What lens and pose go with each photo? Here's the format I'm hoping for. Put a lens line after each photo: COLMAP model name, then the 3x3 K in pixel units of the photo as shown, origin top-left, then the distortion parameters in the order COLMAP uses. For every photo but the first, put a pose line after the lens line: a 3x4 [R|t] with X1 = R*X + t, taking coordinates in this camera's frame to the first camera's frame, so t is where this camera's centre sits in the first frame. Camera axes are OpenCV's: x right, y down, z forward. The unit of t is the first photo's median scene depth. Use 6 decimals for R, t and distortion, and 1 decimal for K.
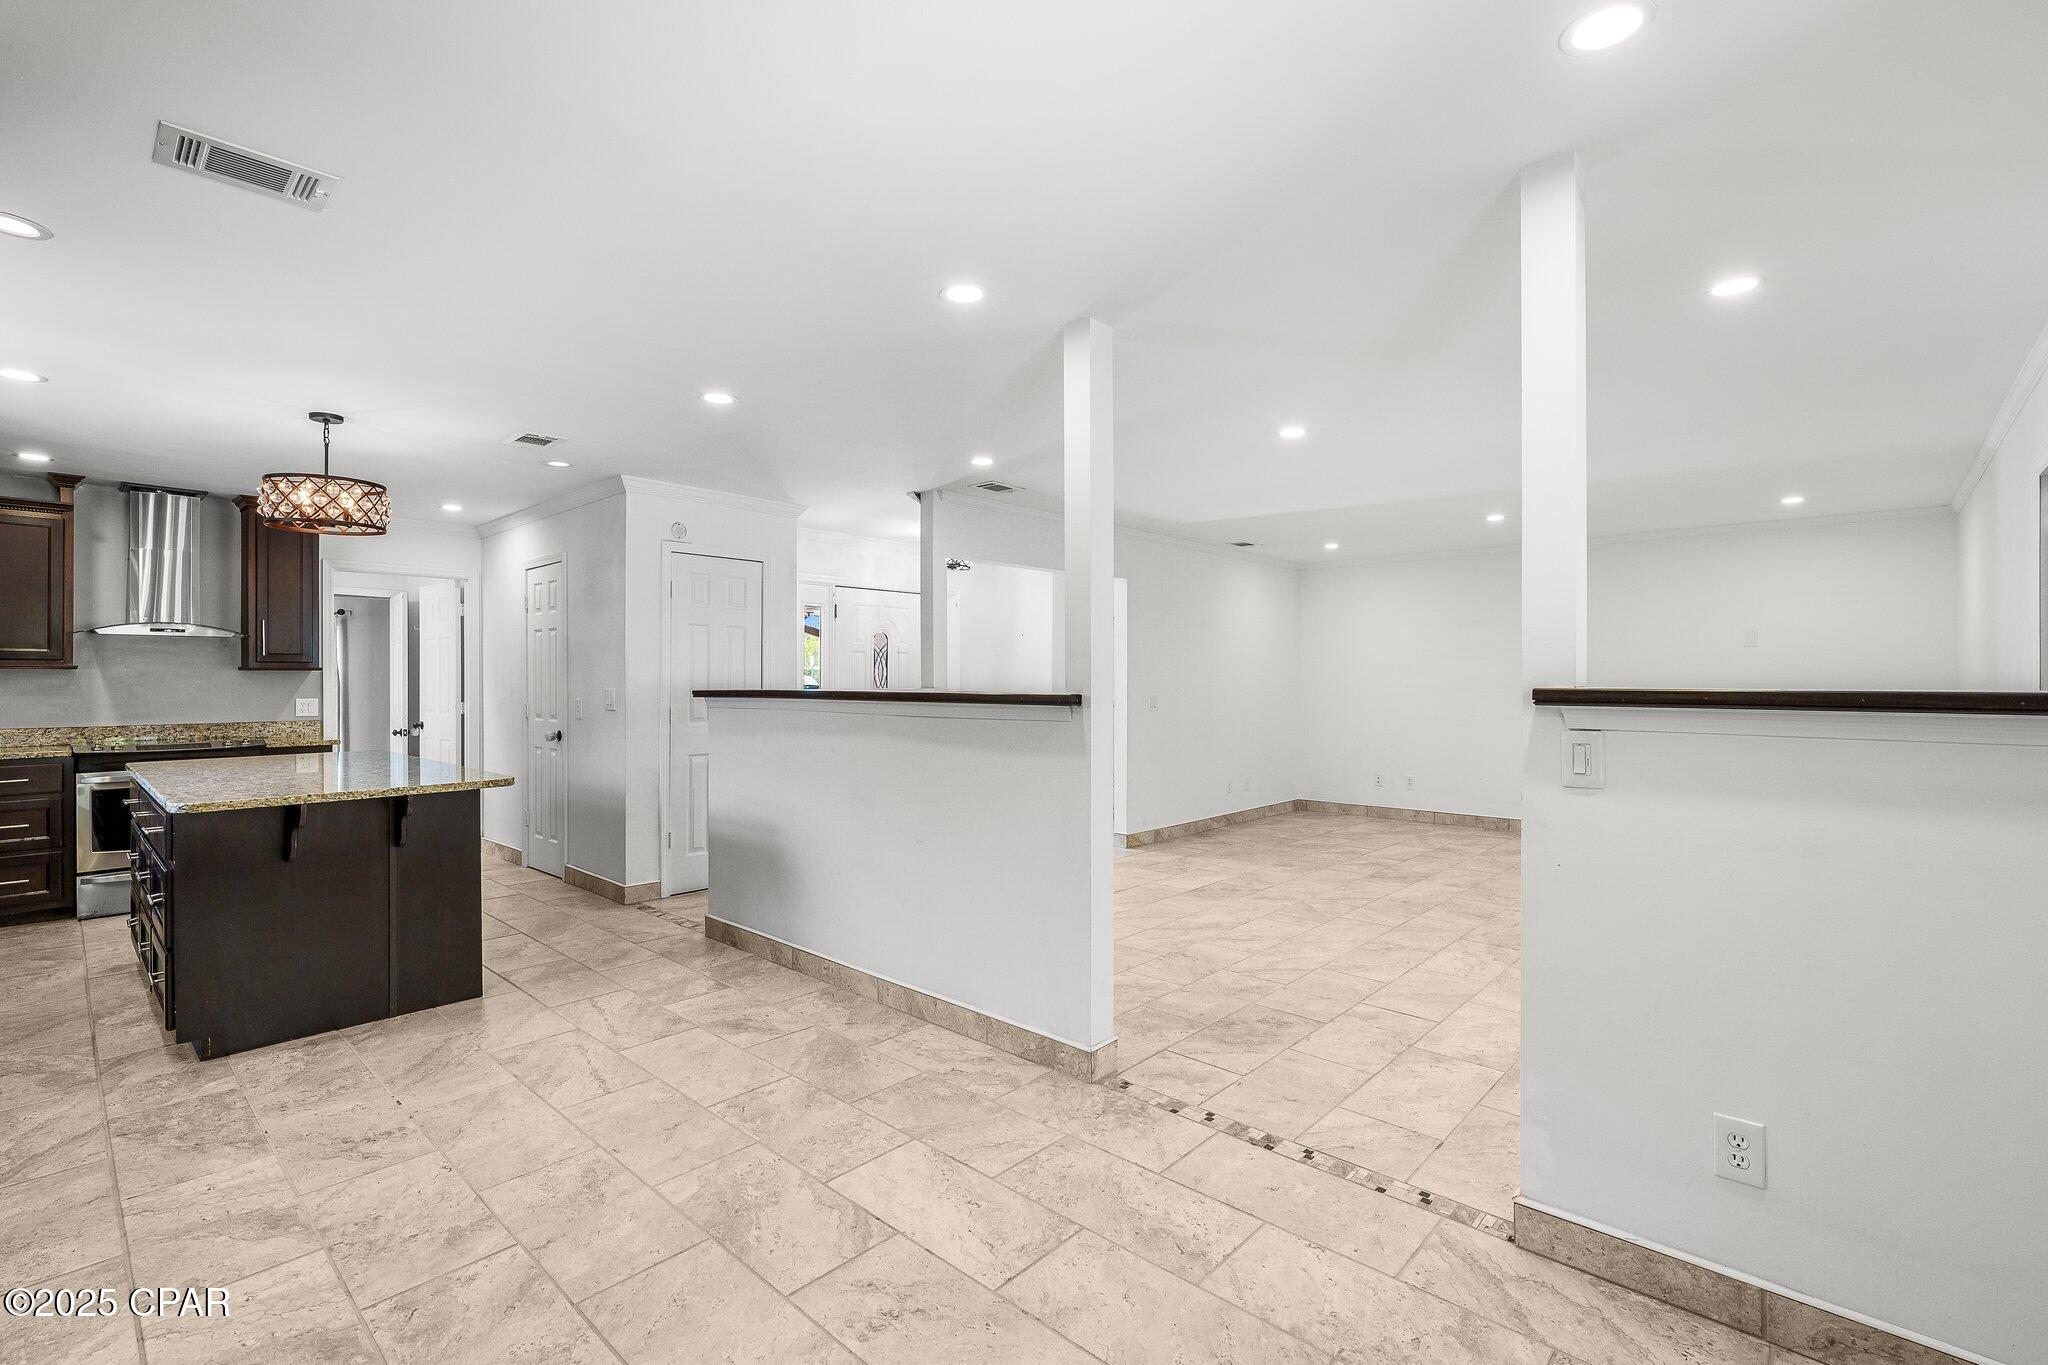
lens RADIAL K [[912.2, 0, 1028.2], [0, 912.2, 676.5], [0, 0, 1]] dist [0.000549, -0.000638]
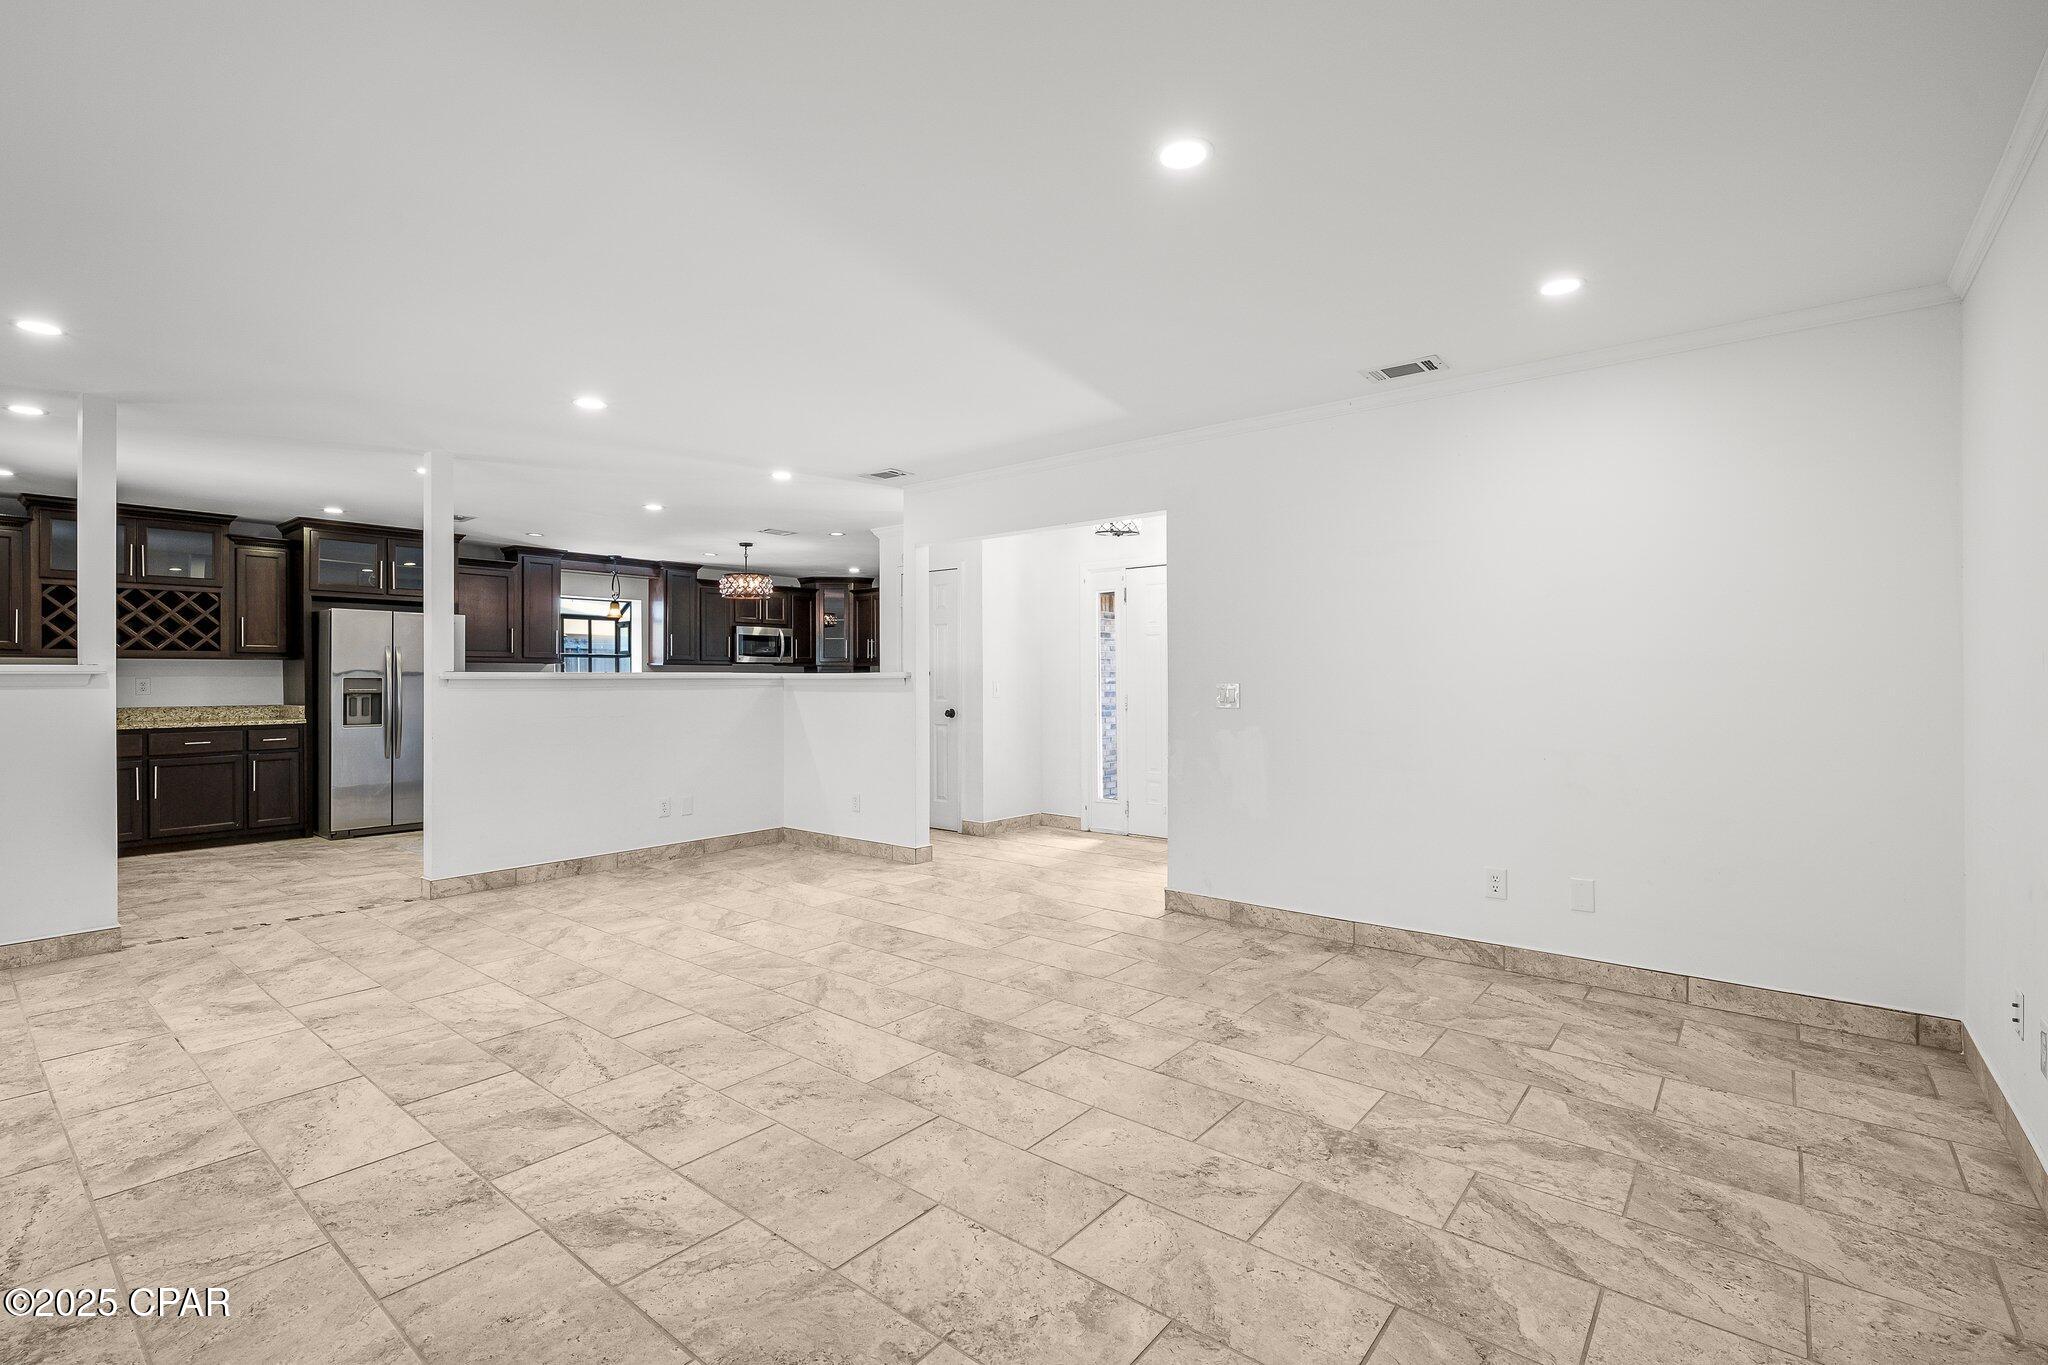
lens RADIAL K [[912.2, 0, 1017.2], [0, 912.2, 694.4], [0, 0, 1]] dist [0.000549, -0.000638]
pose [[0.057603, 0.019479, -0.998150, 1.023060], [0.006218, 0.999783, 0.019870, 0.017170], [0.998320, -0.007351, 0.057469, 1.112969]]
